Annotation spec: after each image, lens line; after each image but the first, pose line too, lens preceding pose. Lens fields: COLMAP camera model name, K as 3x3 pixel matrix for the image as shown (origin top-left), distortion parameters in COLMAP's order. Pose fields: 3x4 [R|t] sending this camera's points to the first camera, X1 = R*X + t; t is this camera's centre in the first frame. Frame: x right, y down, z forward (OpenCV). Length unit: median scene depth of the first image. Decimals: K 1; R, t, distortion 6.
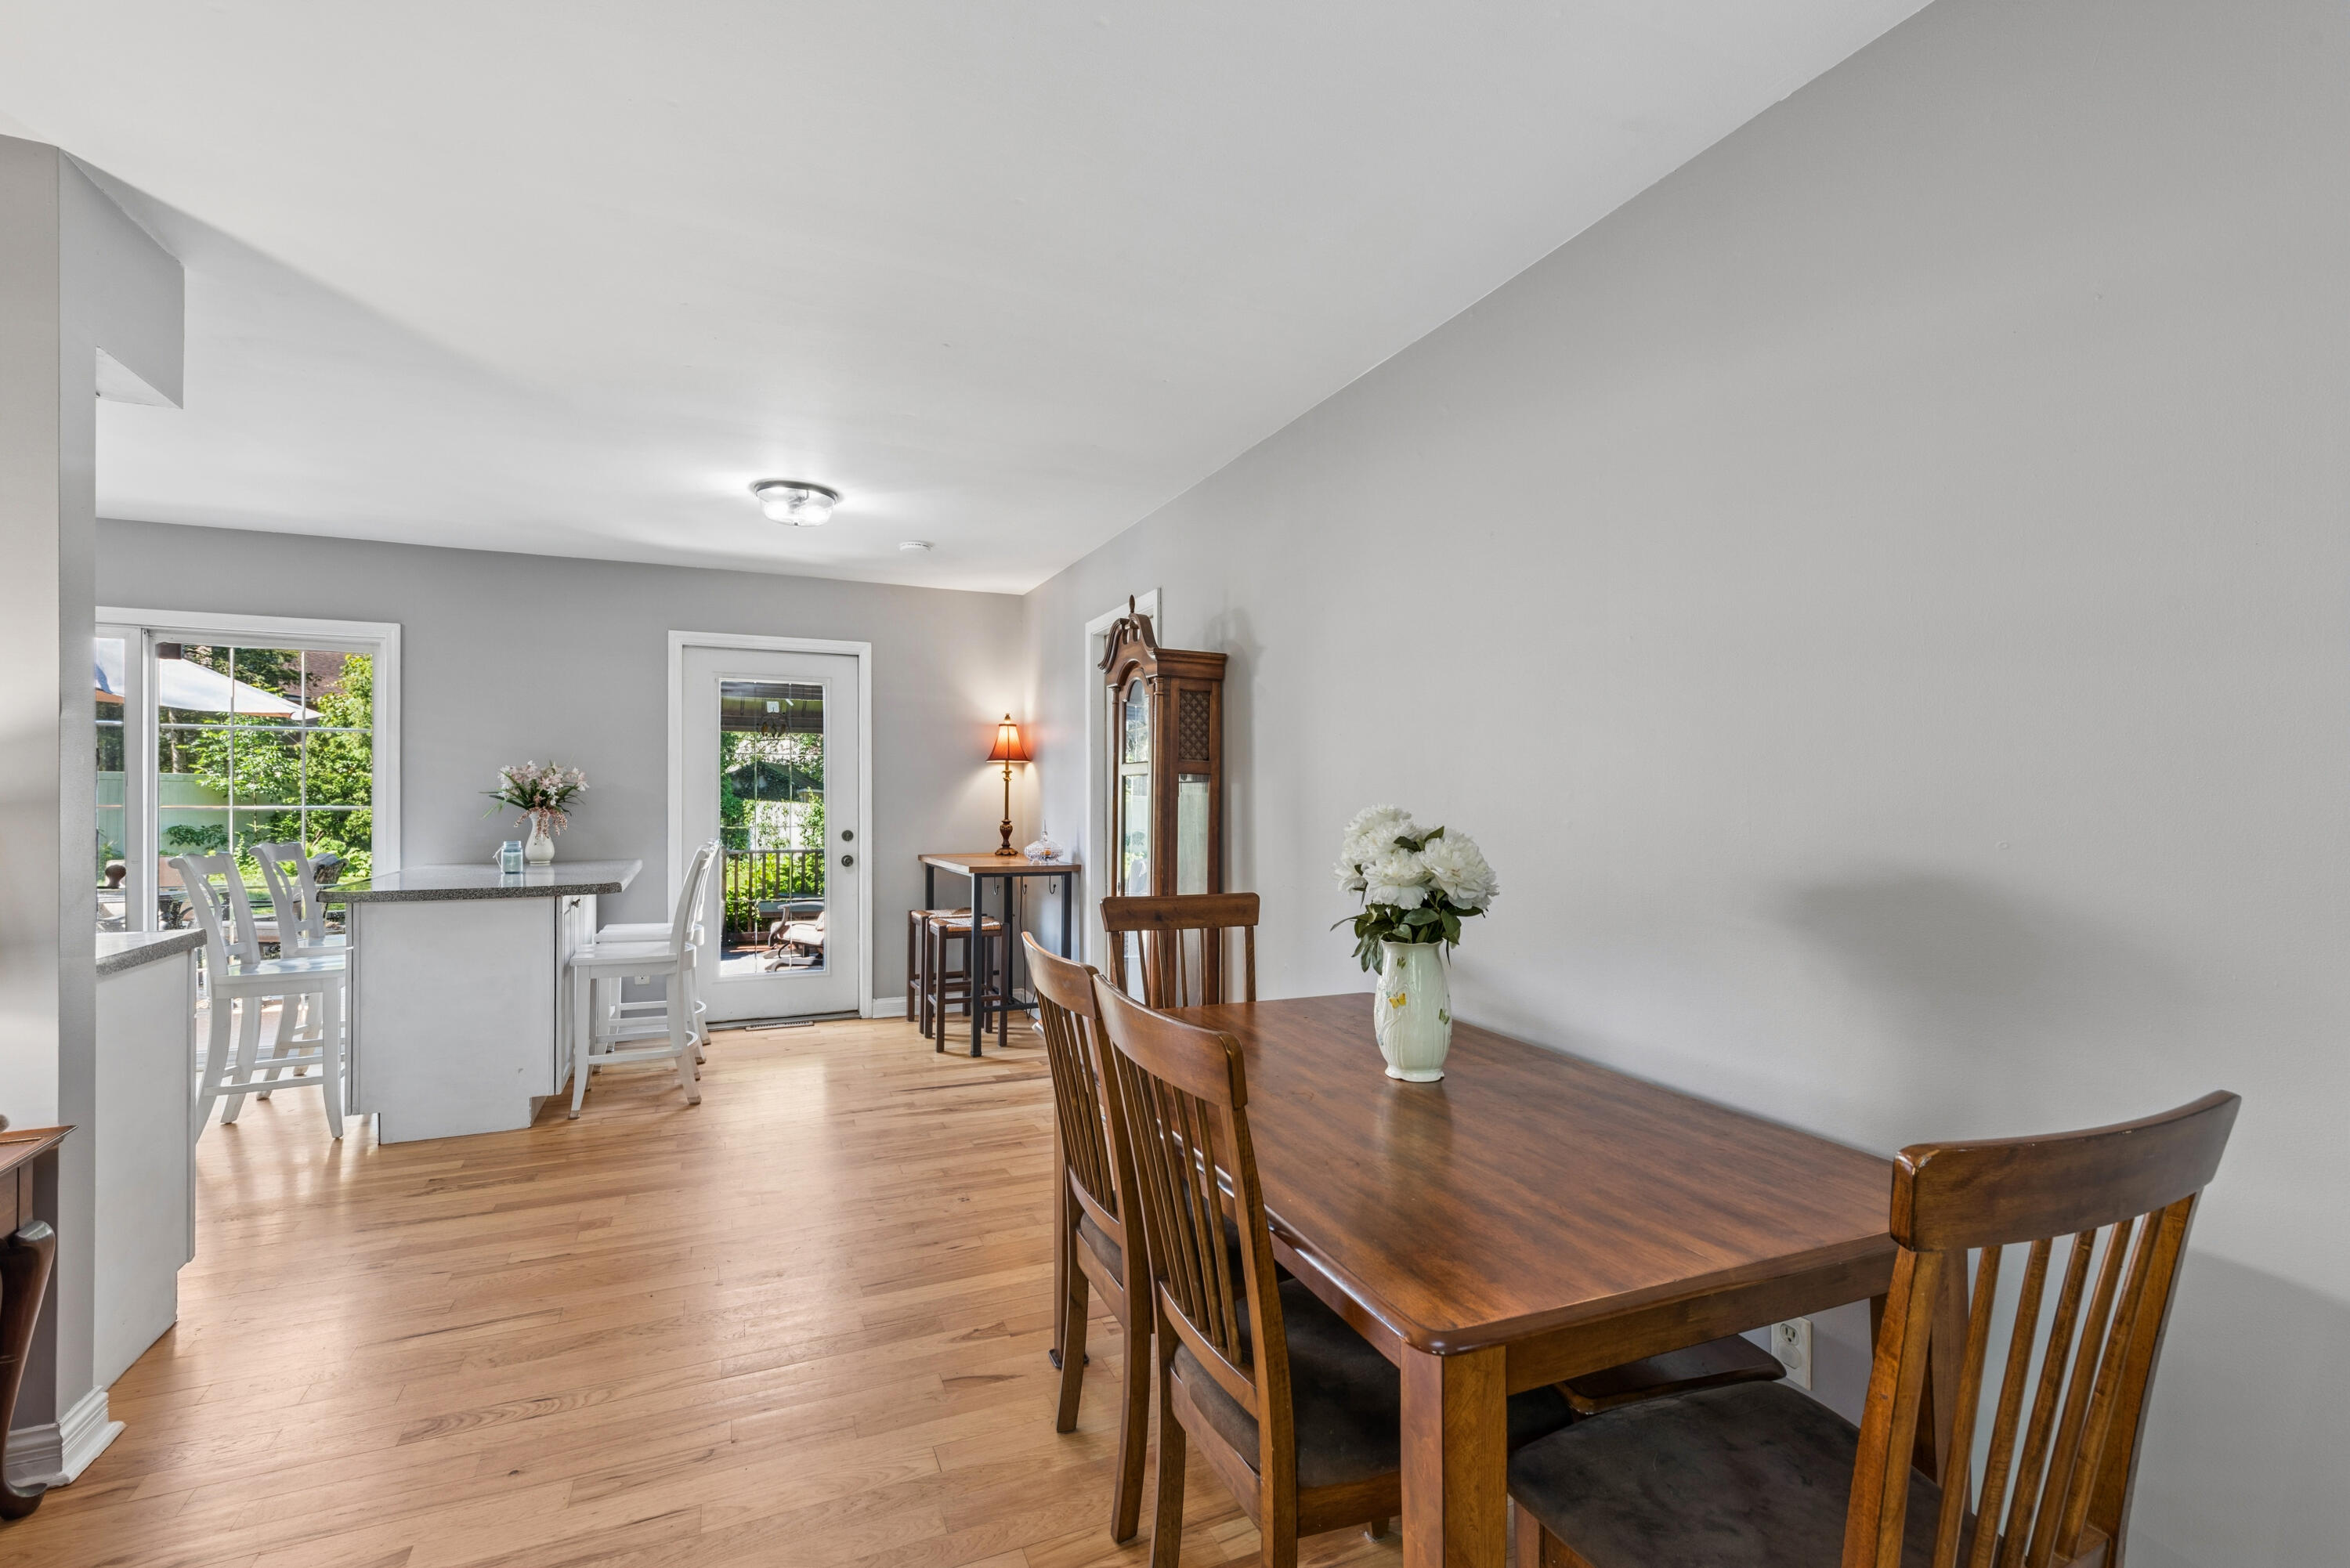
lens RADIAL K [[1031.2, 0, 1173.1], [0, 1031.2, 795.2], [0, 0, 1]] dist [0.015565, 0.000258]
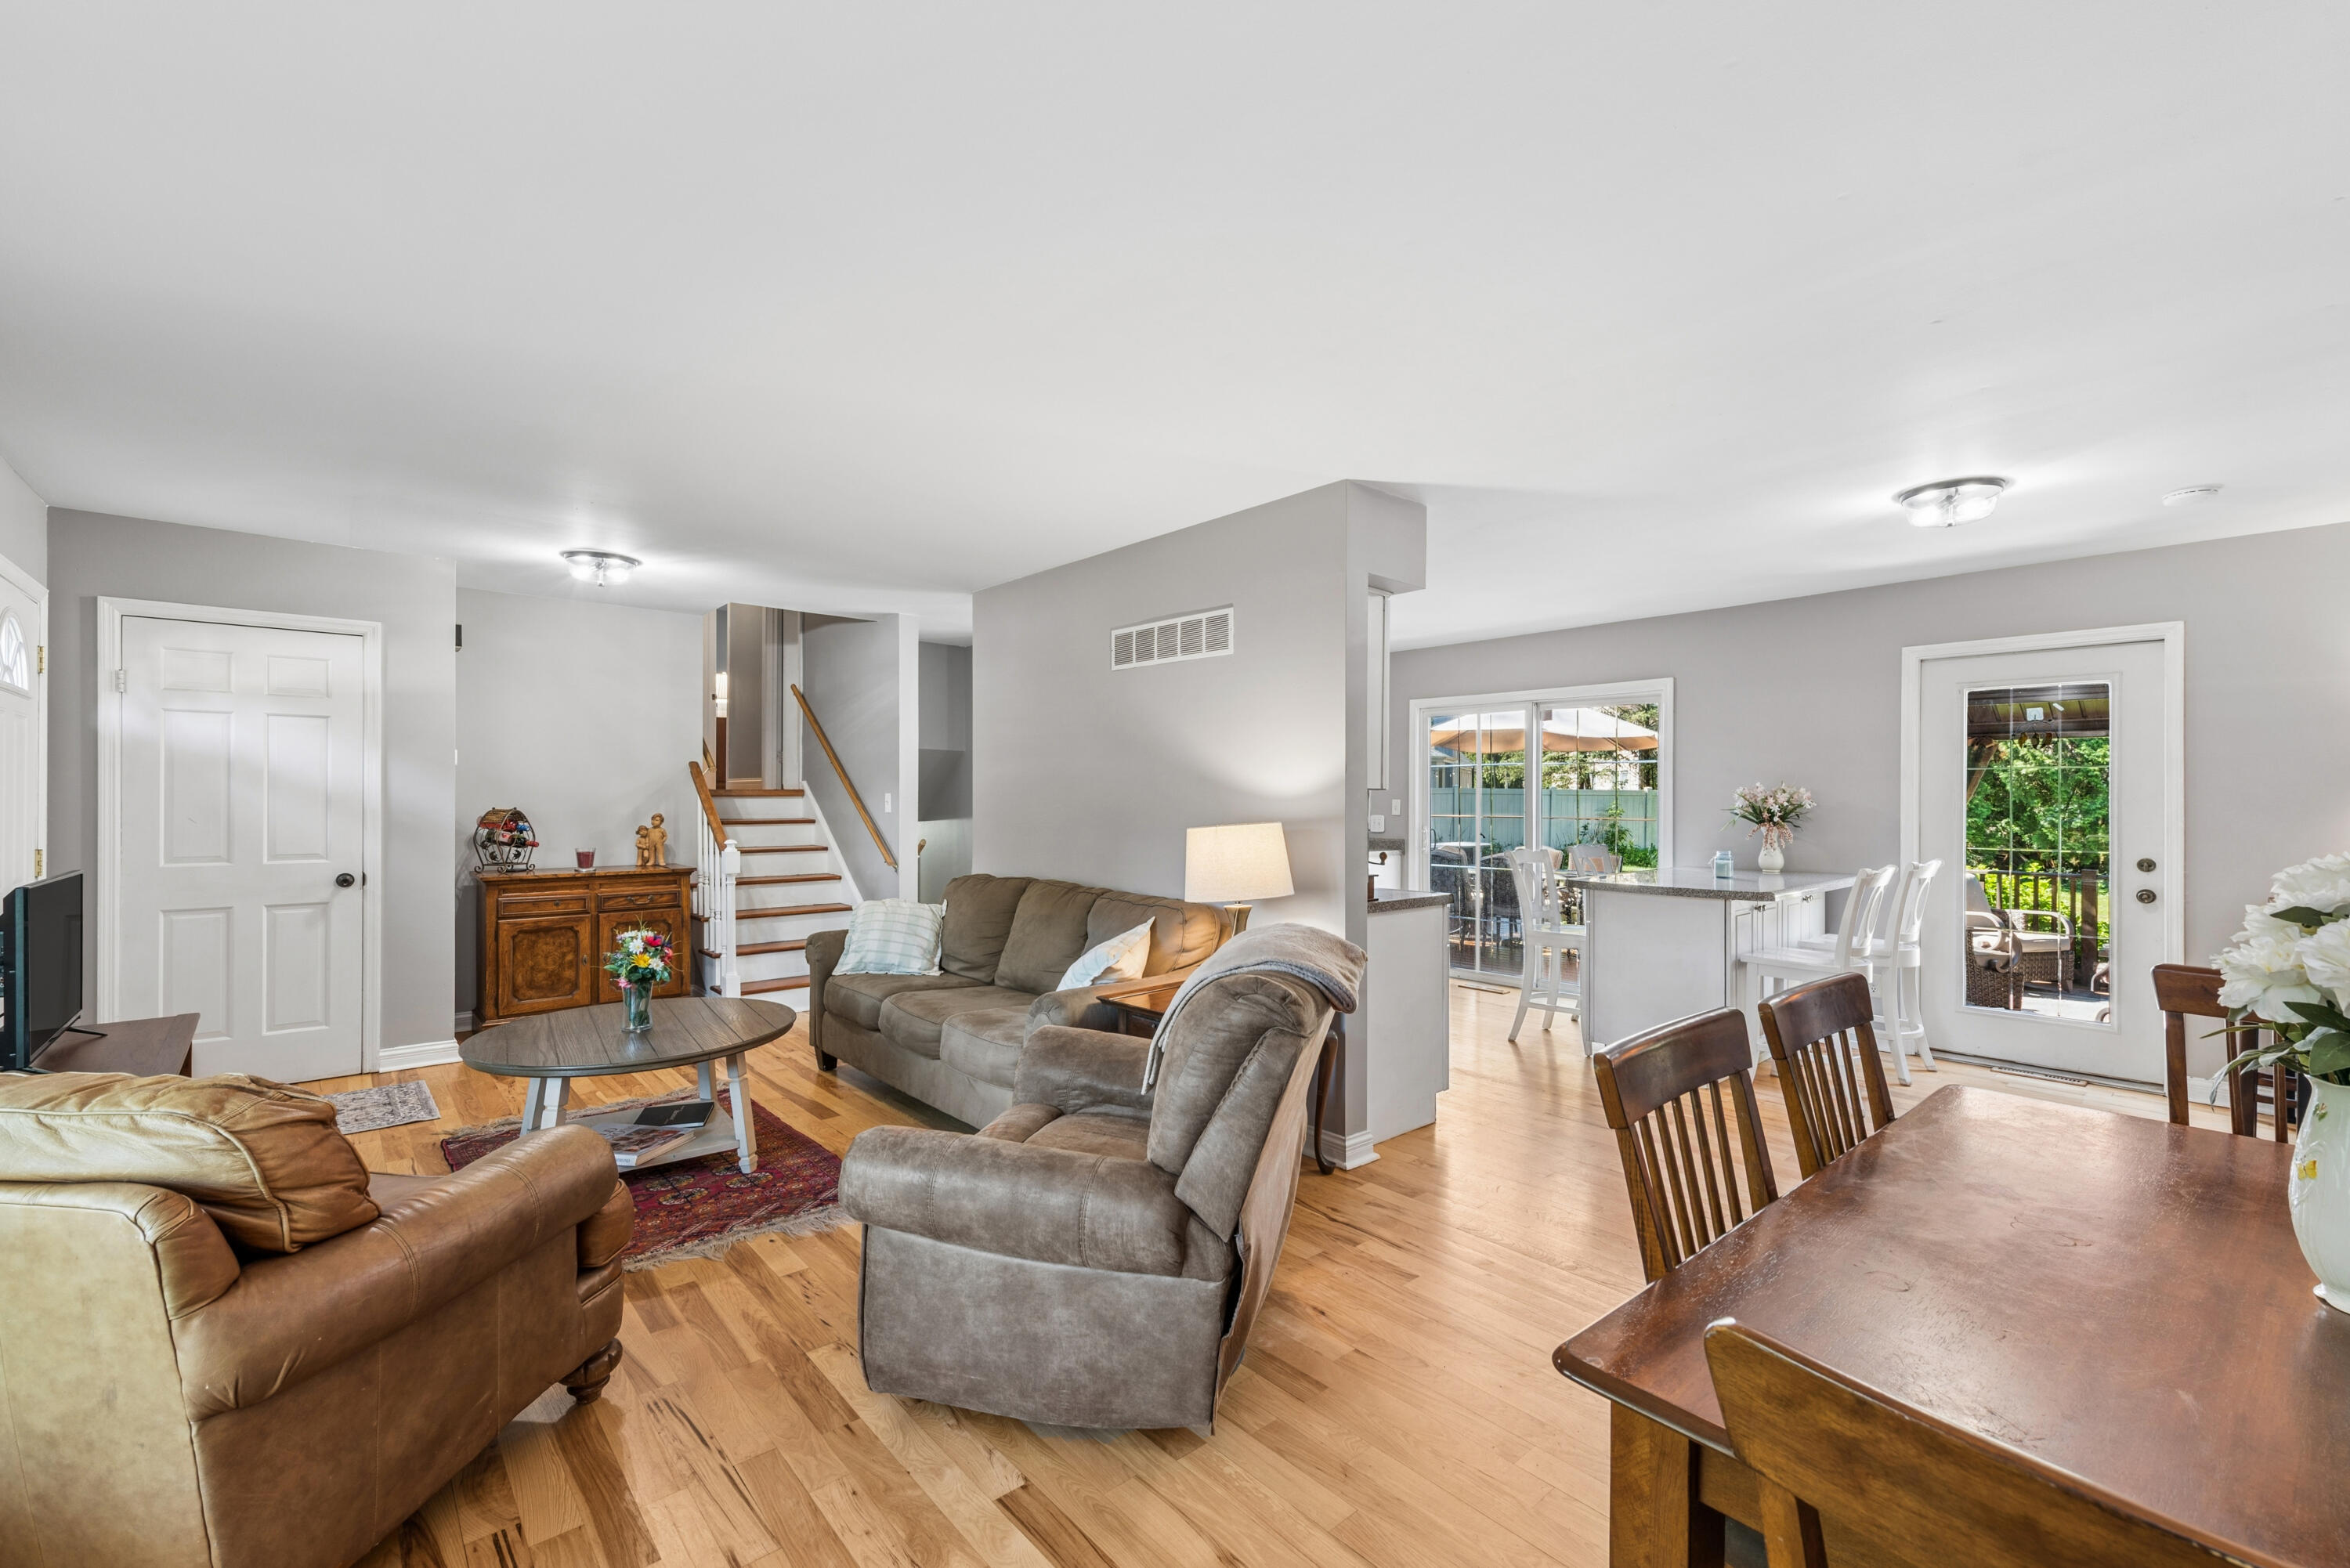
lens RADIAL K [[951.4, 0, 1170.8], [0, 951.4, 795.3], [0, 0, 1]] dist [-0.000695, -0.000088]
pose [[0.304368, -0.007618, -0.952524, 0.188720], [-0.003084, 0.999955, -0.008983, -0.007284], [0.952550, 0.005672, 0.304330, 0.056211]]
